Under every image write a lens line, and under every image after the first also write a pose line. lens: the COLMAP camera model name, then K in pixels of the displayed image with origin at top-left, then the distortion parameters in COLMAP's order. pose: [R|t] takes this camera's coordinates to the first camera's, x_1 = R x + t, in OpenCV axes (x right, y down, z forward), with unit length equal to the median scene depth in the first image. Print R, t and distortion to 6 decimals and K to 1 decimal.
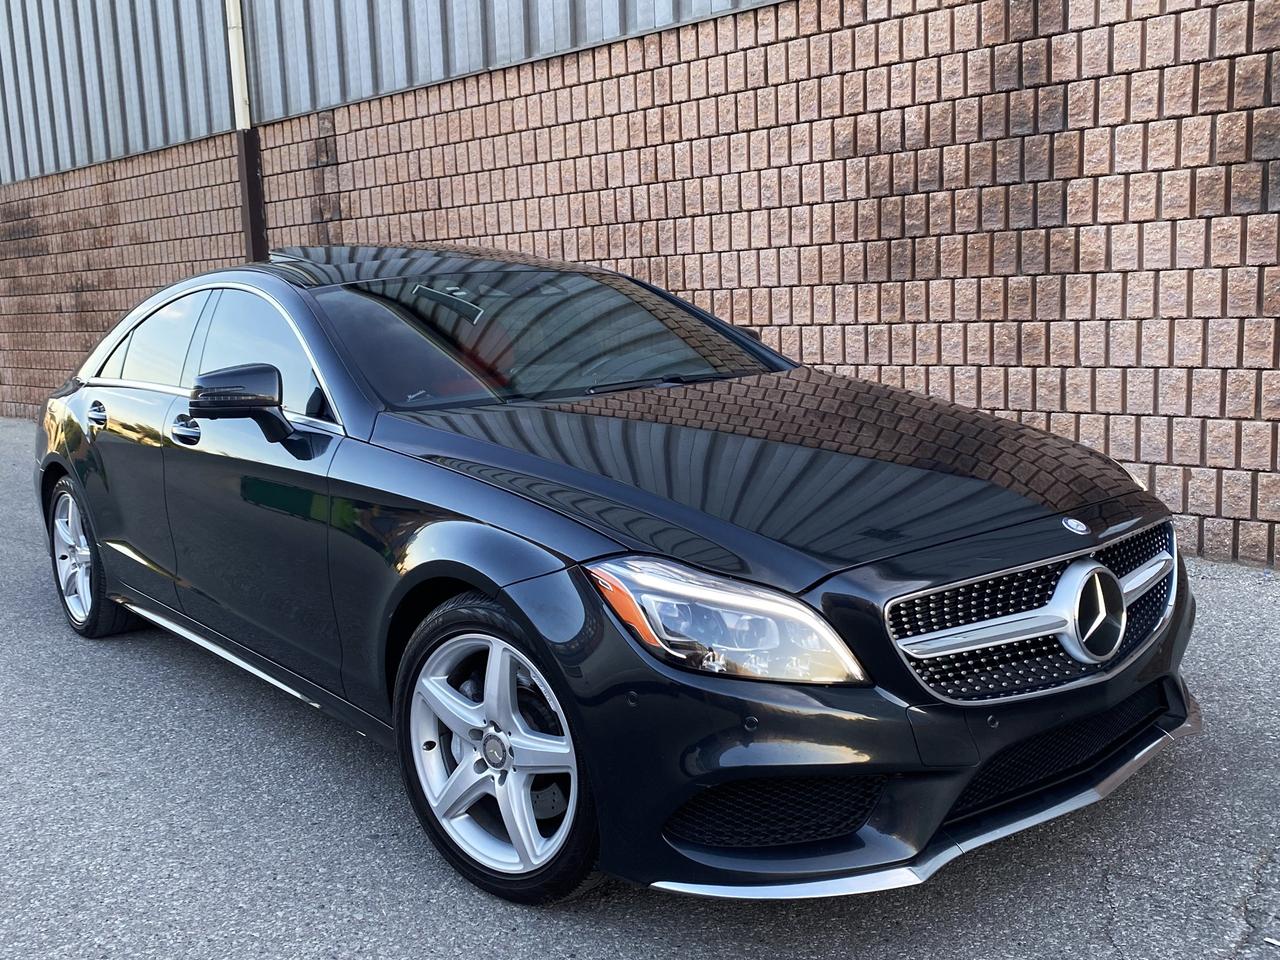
lens RADIAL K [[1300.9, 0, 648.7], [0, 1300.9, 478.8], [0, 0, 1]] dist [0.017420, 0.000000]
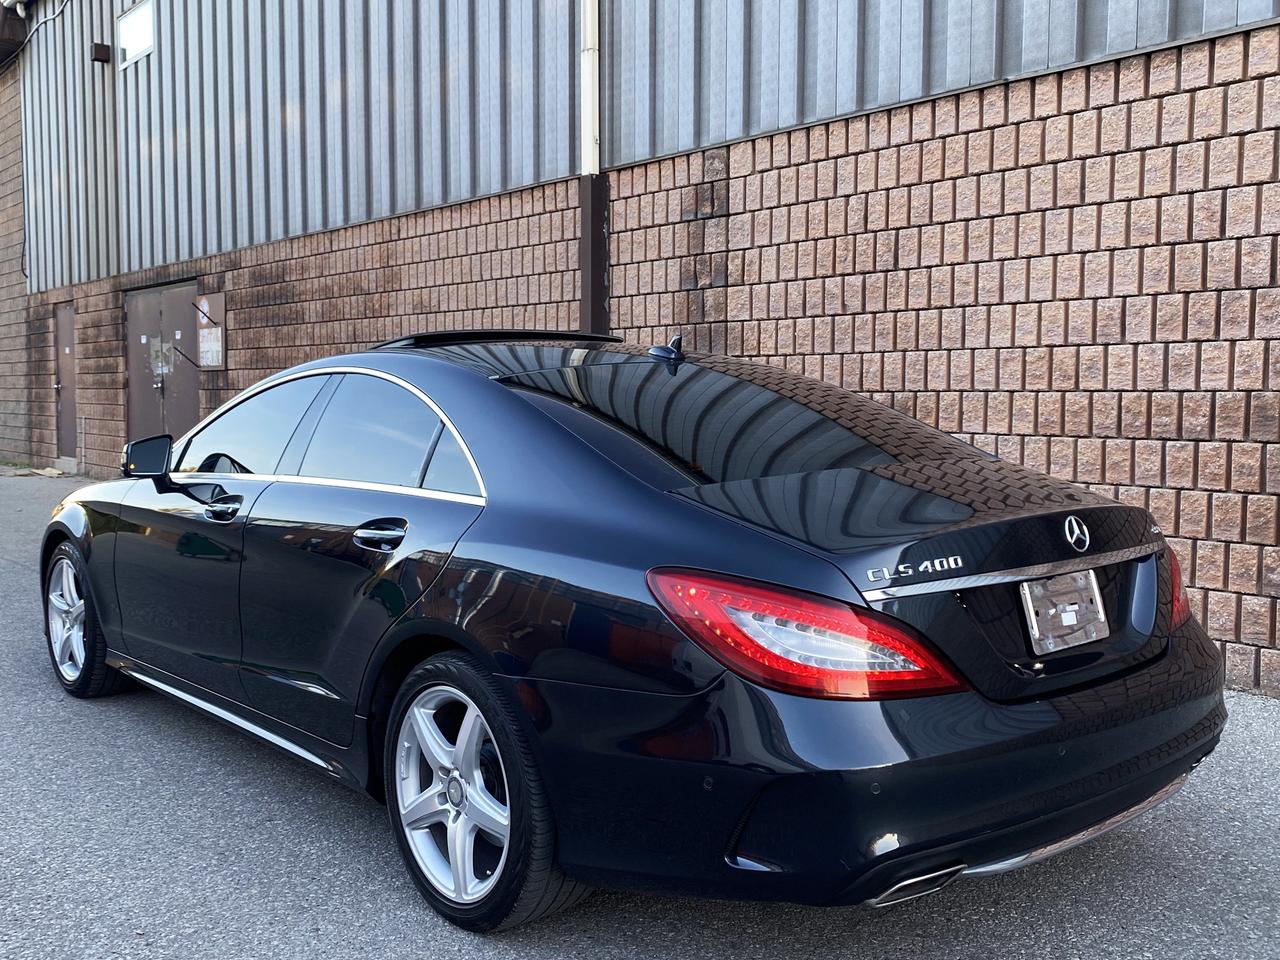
lens RADIAL K [[1252.4, 0, 642.0], [0, 1252.4, 478.2], [0, 0, 1]] dist [0.014289, 0.000000]
pose [[0.995719, 0.043174, -0.081728, -0.304819], [-0.048846, 0.996439, -0.068730, -0.039693], [0.078470, 0.072428, 0.994282, 0.355179]]
